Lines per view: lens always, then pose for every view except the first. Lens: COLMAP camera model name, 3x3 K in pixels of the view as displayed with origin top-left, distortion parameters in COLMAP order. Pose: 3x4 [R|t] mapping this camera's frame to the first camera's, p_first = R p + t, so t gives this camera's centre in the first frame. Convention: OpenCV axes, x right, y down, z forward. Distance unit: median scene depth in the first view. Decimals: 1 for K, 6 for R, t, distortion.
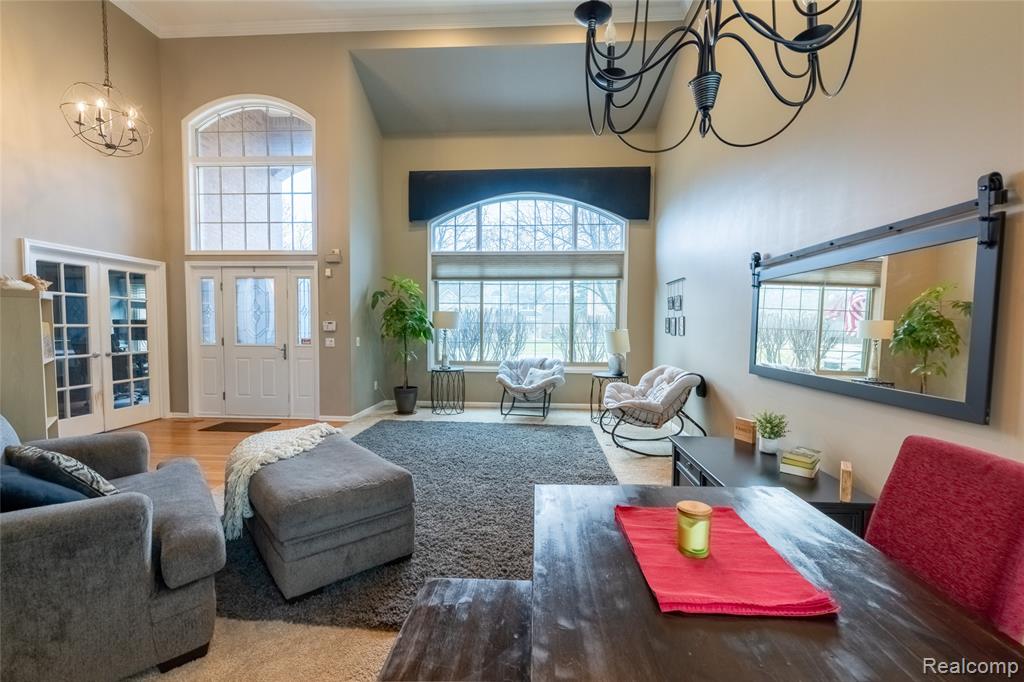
lens RADIAL K [[413.0, 0, 511.7], [0, 413.0, 344.5], [0, 0, 1]] dist [0.001967, 0.000021]
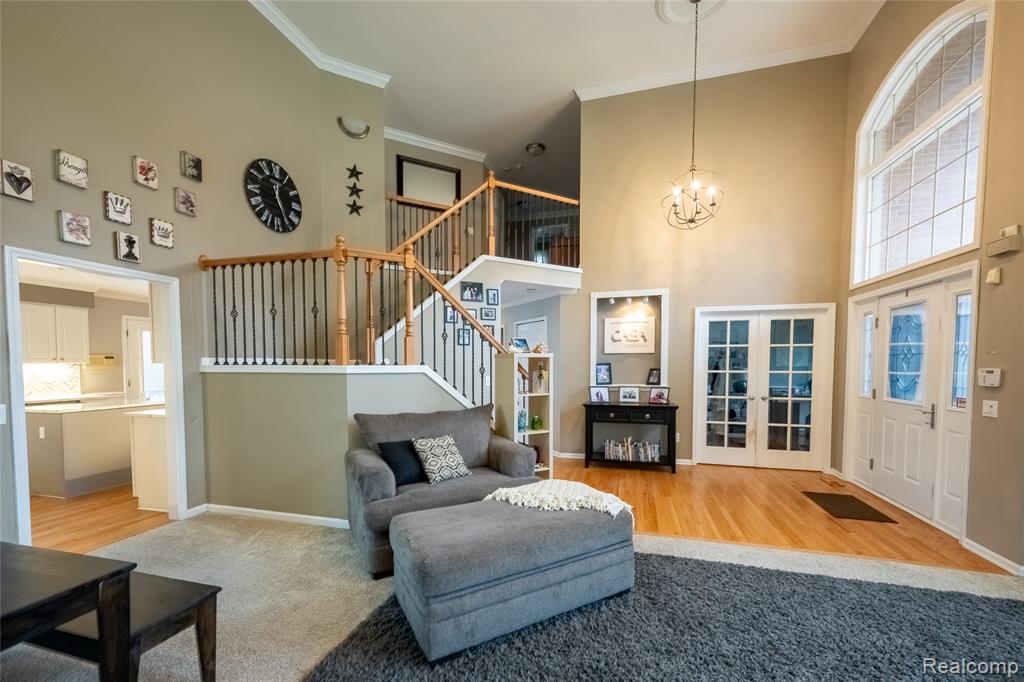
lens RADIAL K [[413.0, 0, 509.7], [0, 413.0, 381.3], [0, 0, 1]] dist [0.001967, 0.000021]
pose [[-0.220081, 0.035713, -0.974828, 0.226406], [-0.048859, 0.997672, 0.047581, -0.037740], [0.974257, 0.058101, -0.217823, 0.558342]]
